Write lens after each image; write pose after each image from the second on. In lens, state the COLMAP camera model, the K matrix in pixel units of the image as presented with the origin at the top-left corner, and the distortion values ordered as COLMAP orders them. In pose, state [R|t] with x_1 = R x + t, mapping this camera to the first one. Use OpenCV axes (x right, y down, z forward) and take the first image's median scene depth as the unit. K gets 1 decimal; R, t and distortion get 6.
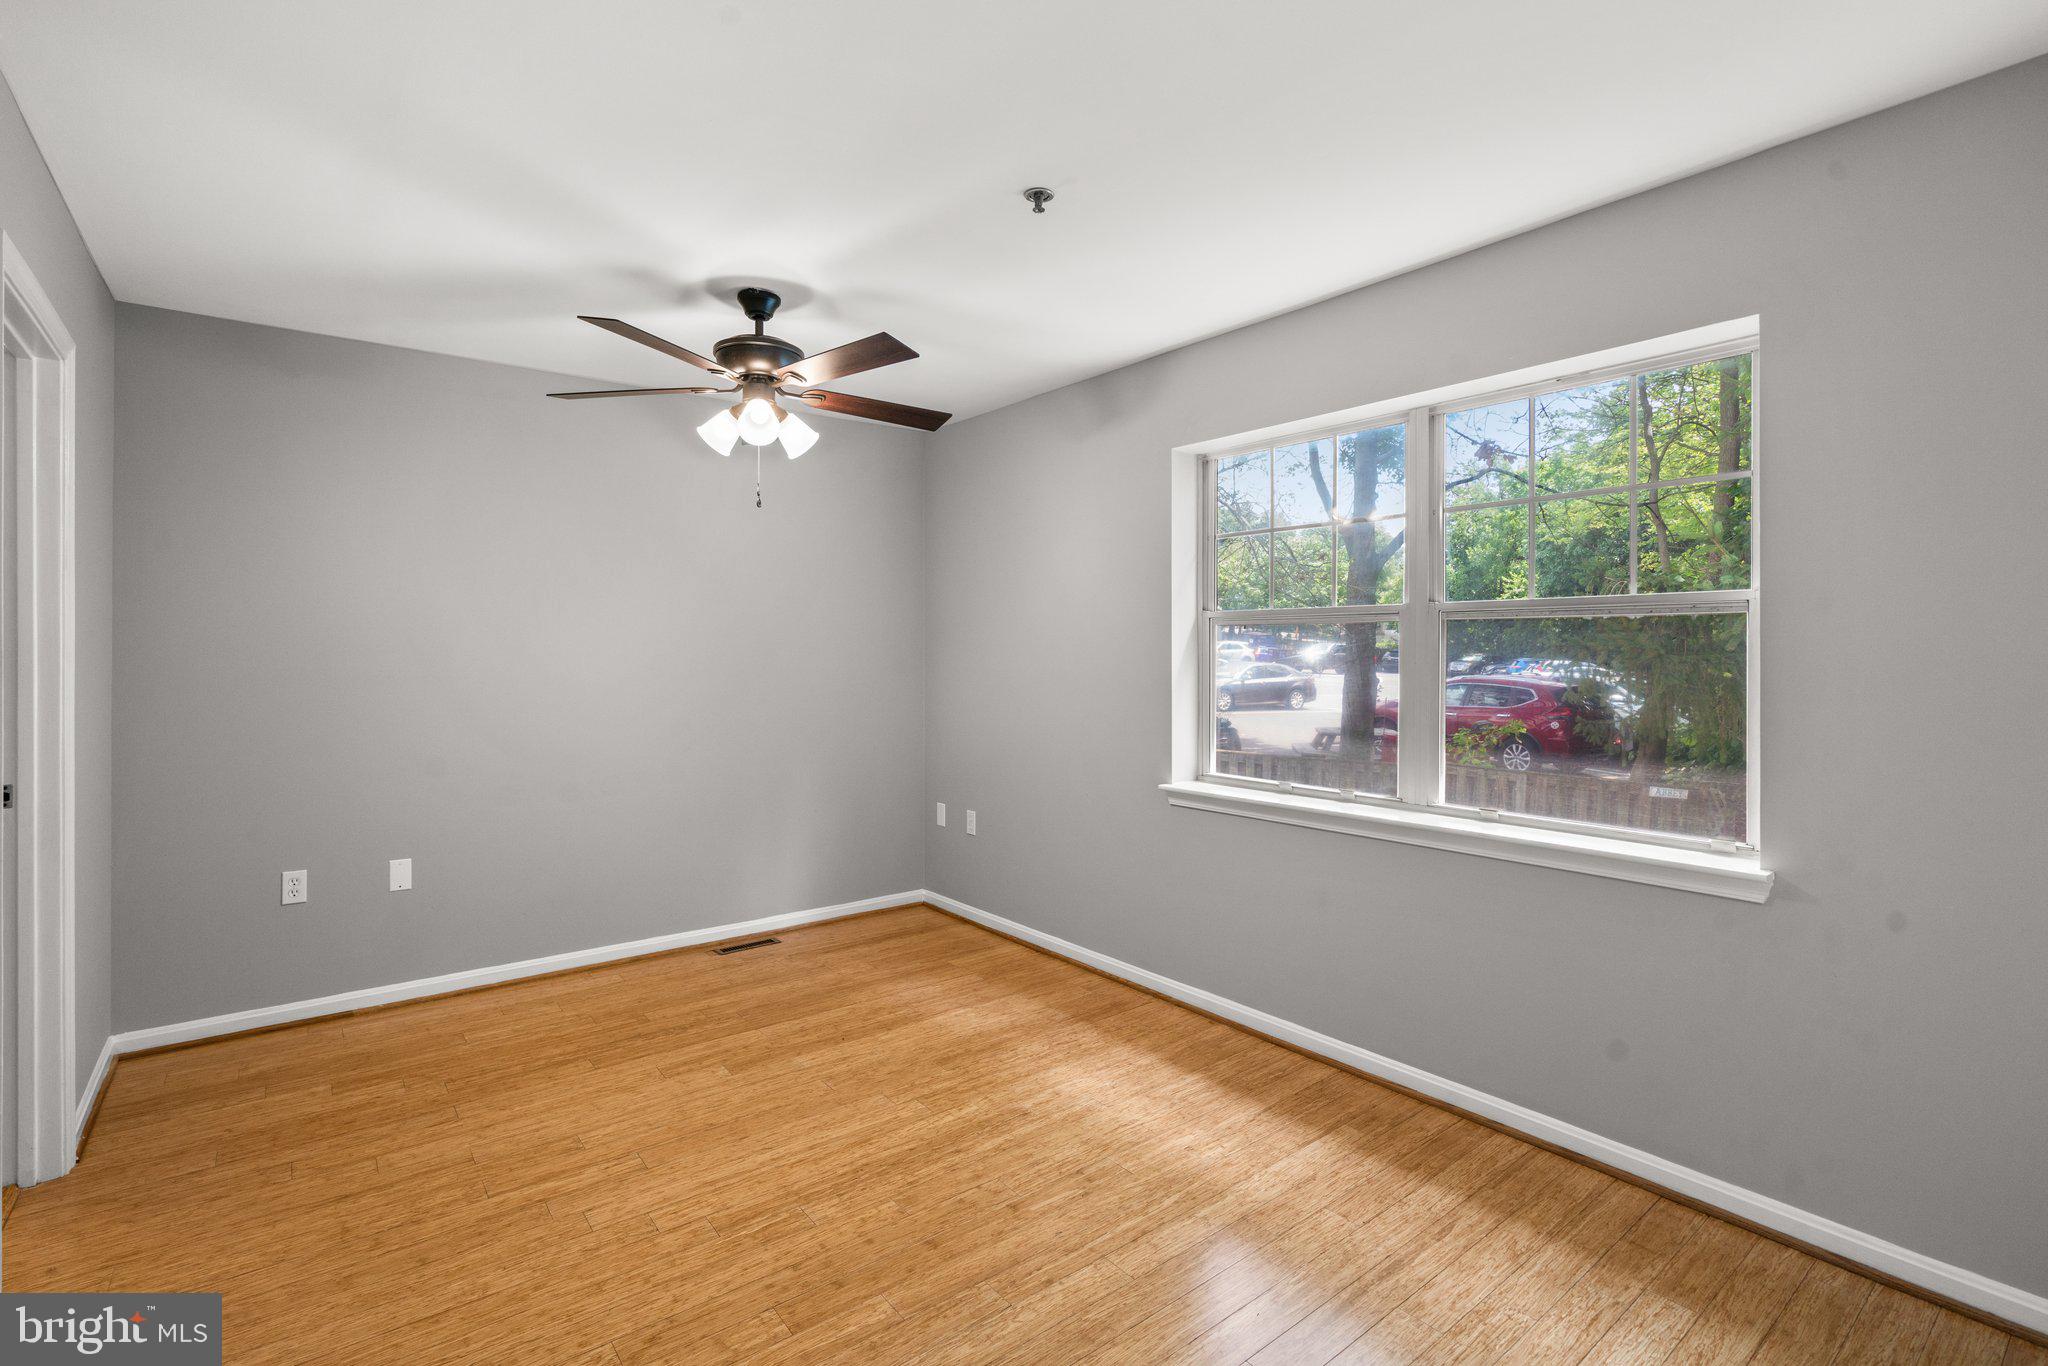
lens RADIAL K [[934.2, 0, 1025.4], [0, 934.2, 658.0], [0, 0, 1]] dist [-0.009685, 0.003843]
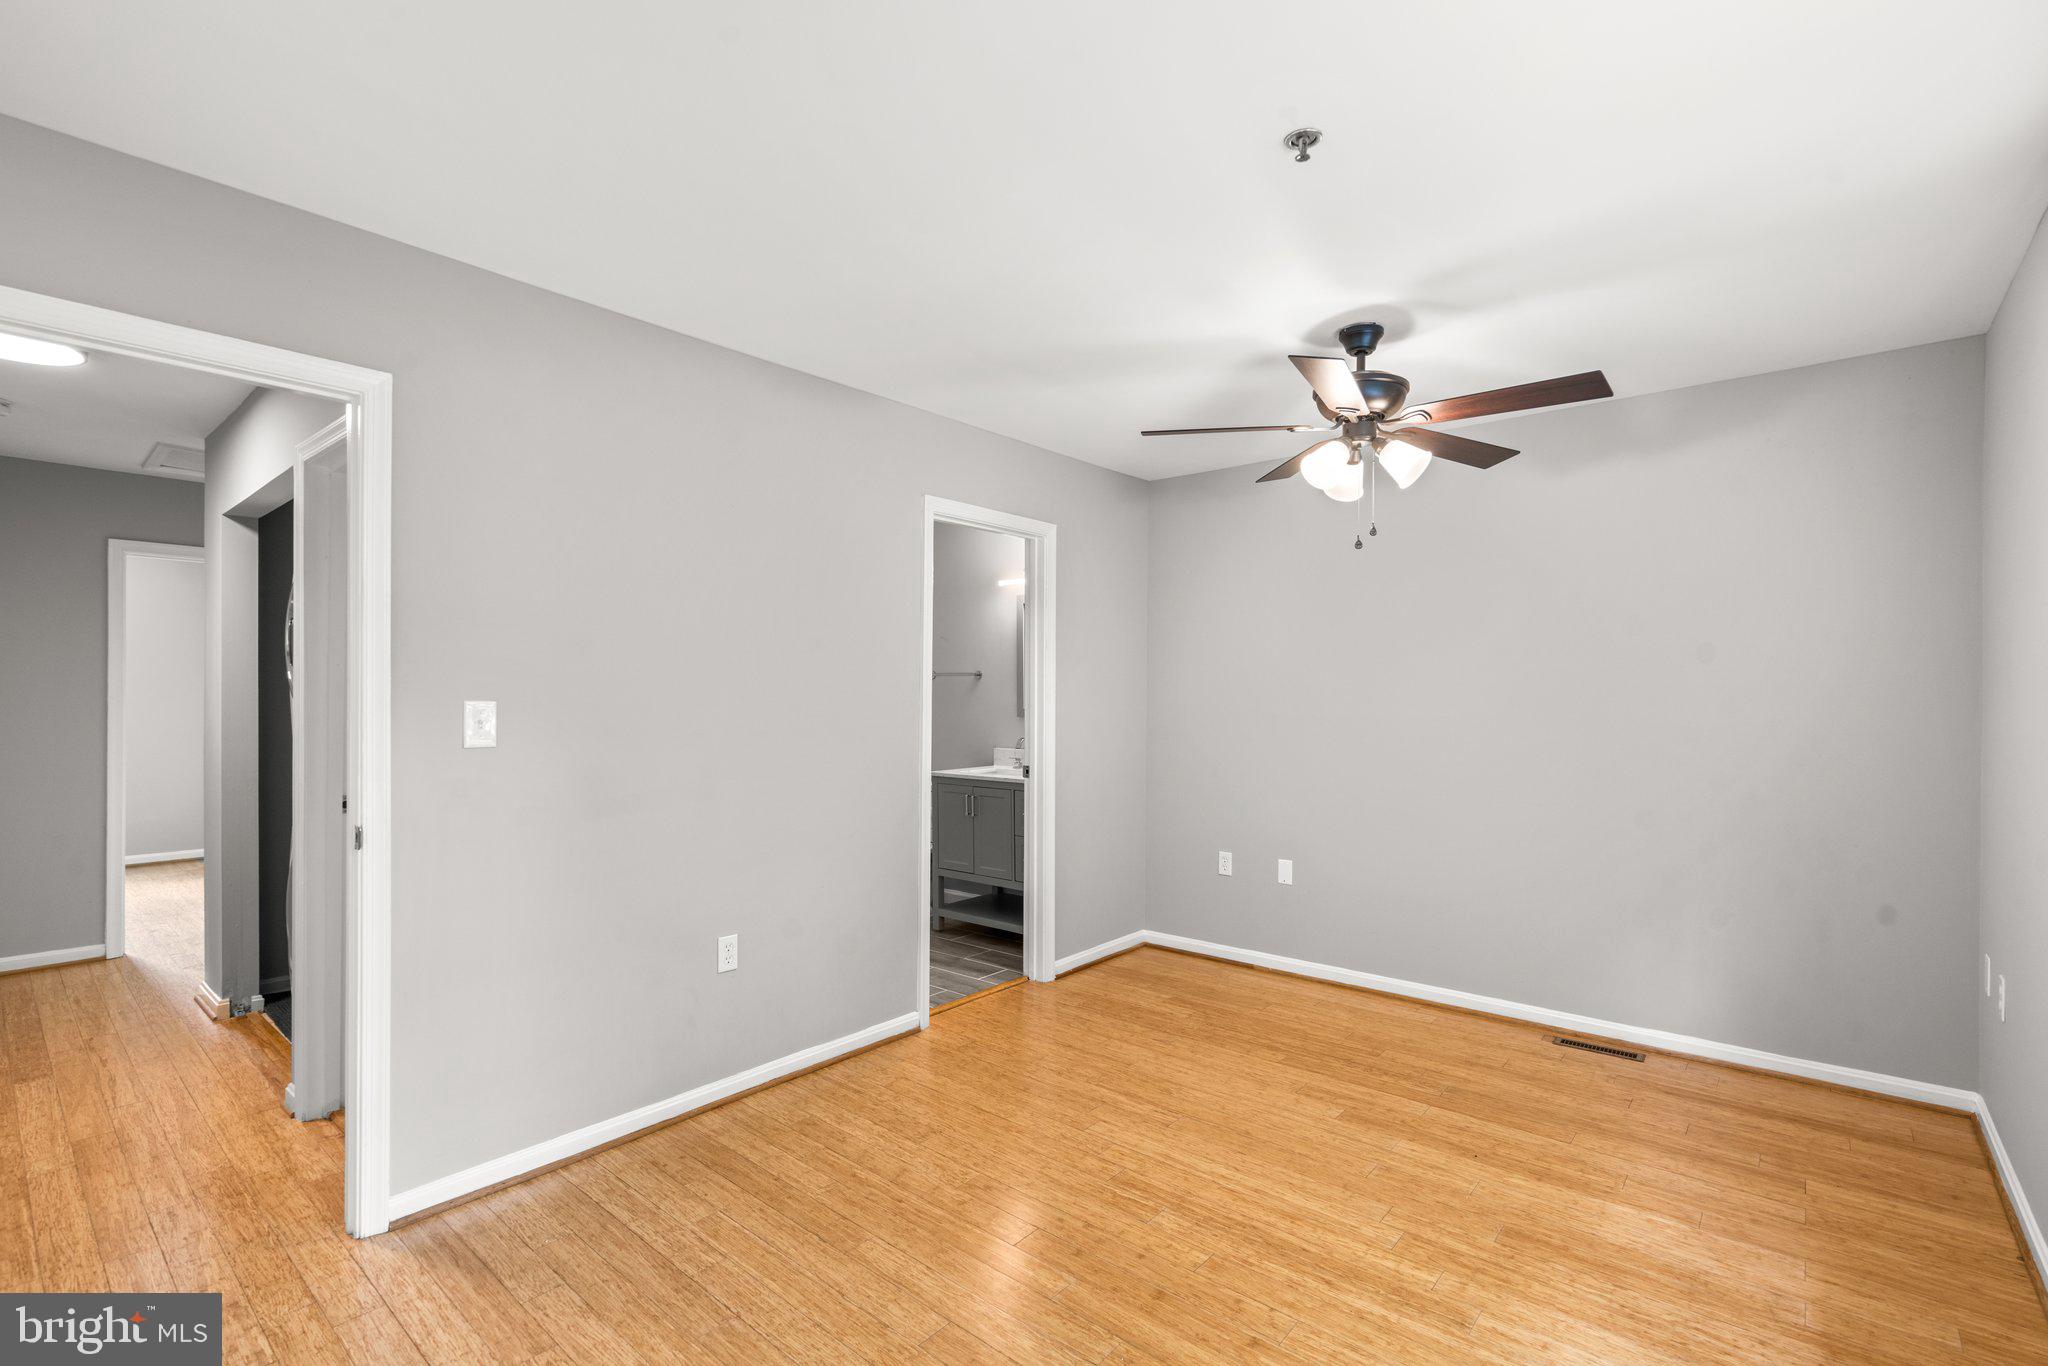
lens RADIAL K [[934.2, 0, 1020.8], [0, 934.2, 683.4], [0, 0, 1]] dist [-0.009685, 0.003843]
pose [[0.192760, -0.012660, -0.981164, 0.597040], [-0.008842, 0.999854, -0.014639, -0.001678], [0.981206, 0.011497, 0.192620, 0.465034]]
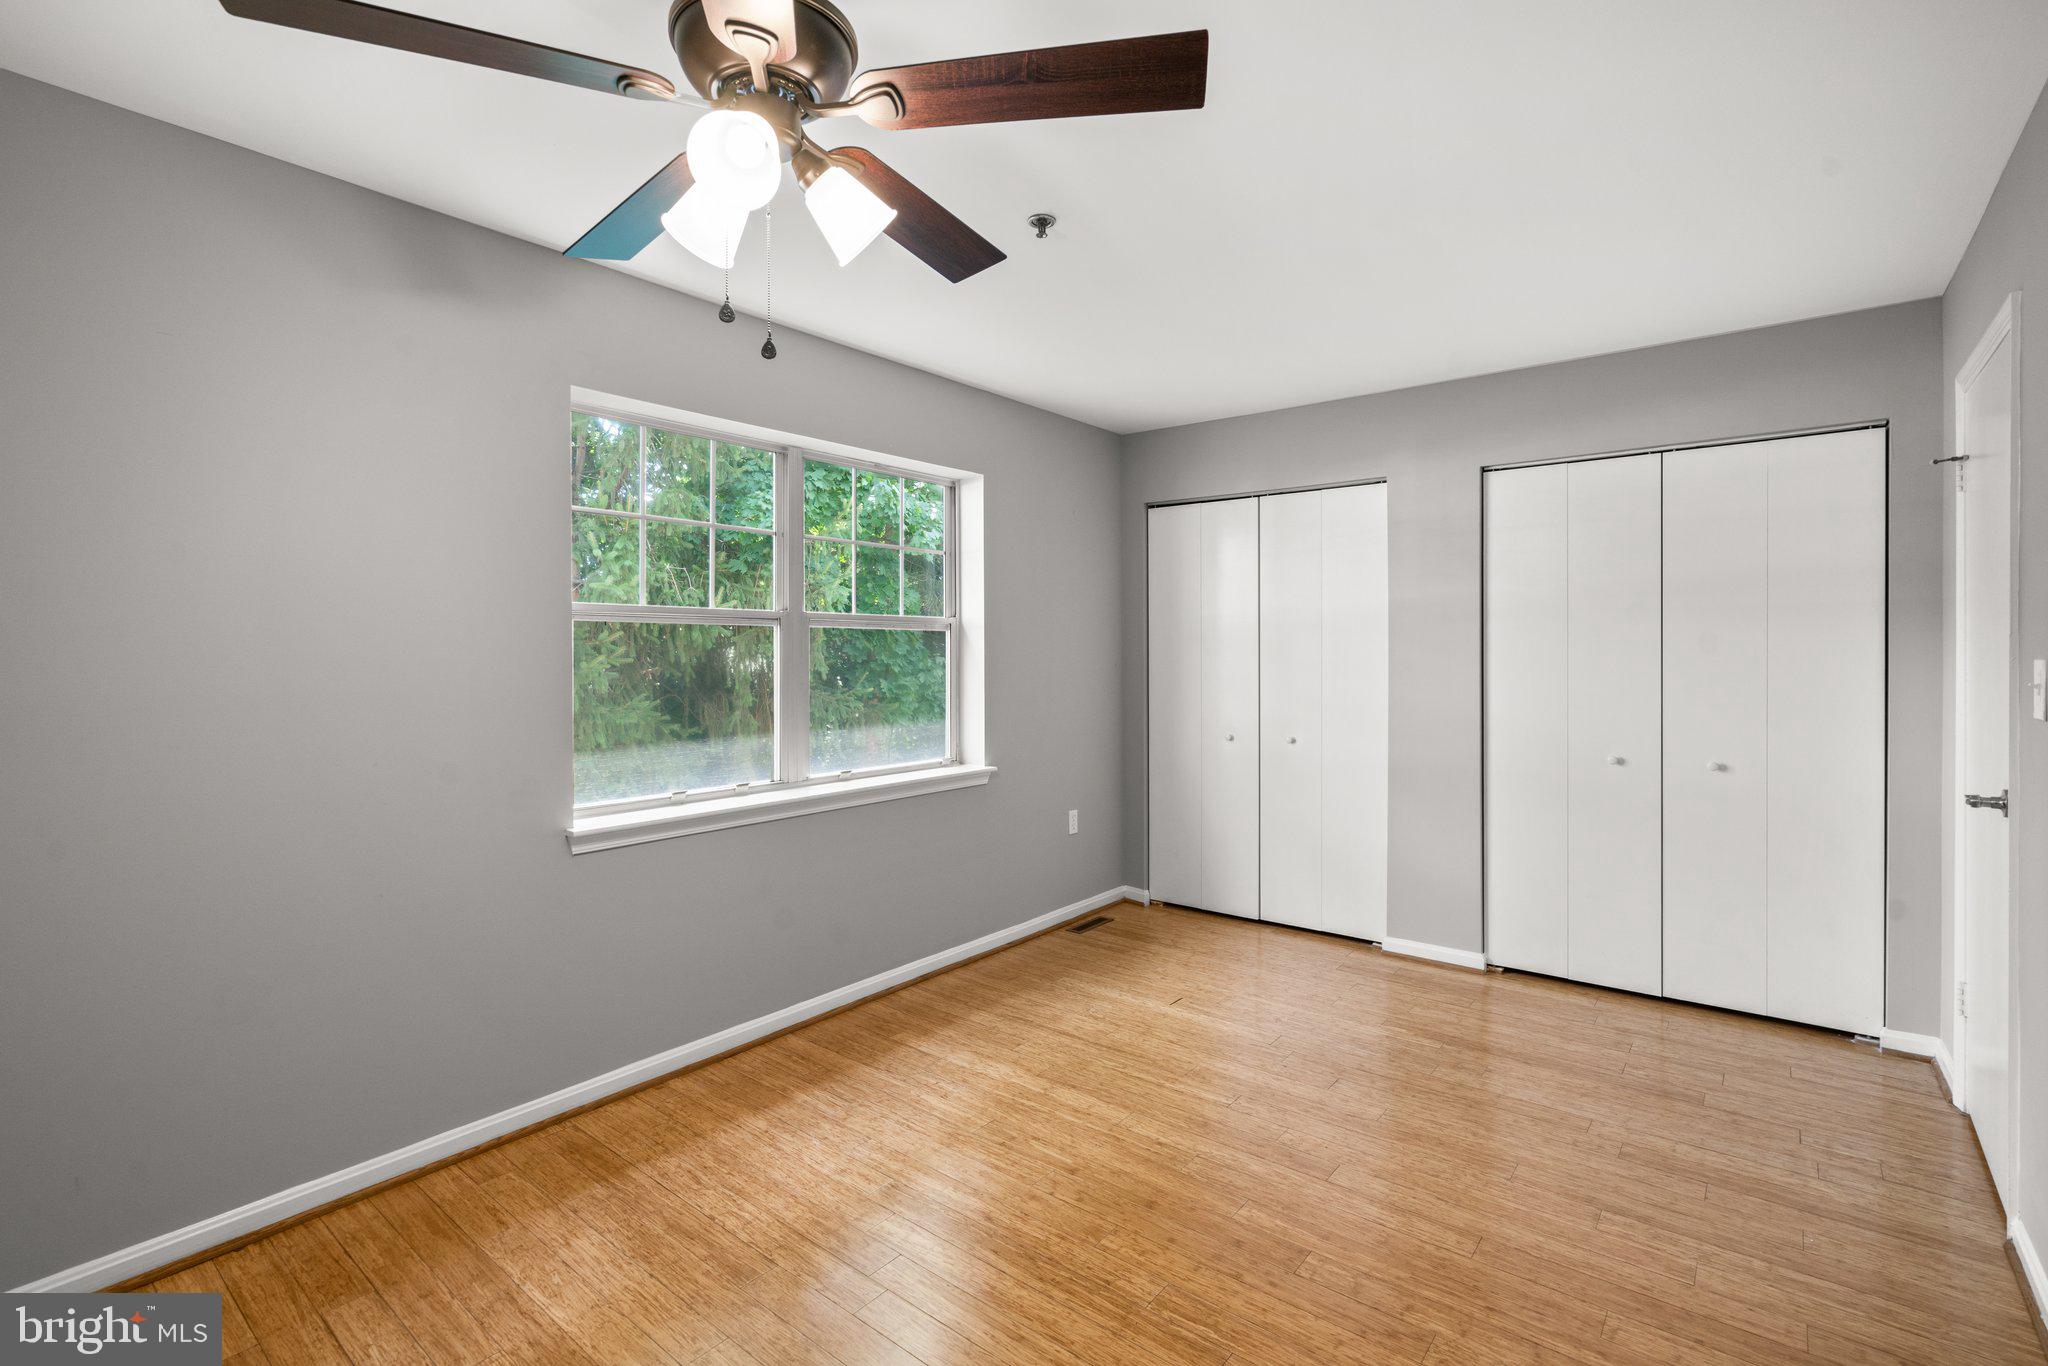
lens RADIAL K [[934.2, 0, 1003.6], [0, 934.2, 688.0], [0, 0, 1]] dist [-0.009685, 0.003843]
pose [[-0.204424, -0.039541, 0.978083, -0.767389], [0.009131, 0.999063, 0.042298, -0.006901], [-0.978840, 0.017578, -0.203872, 0.968796]]
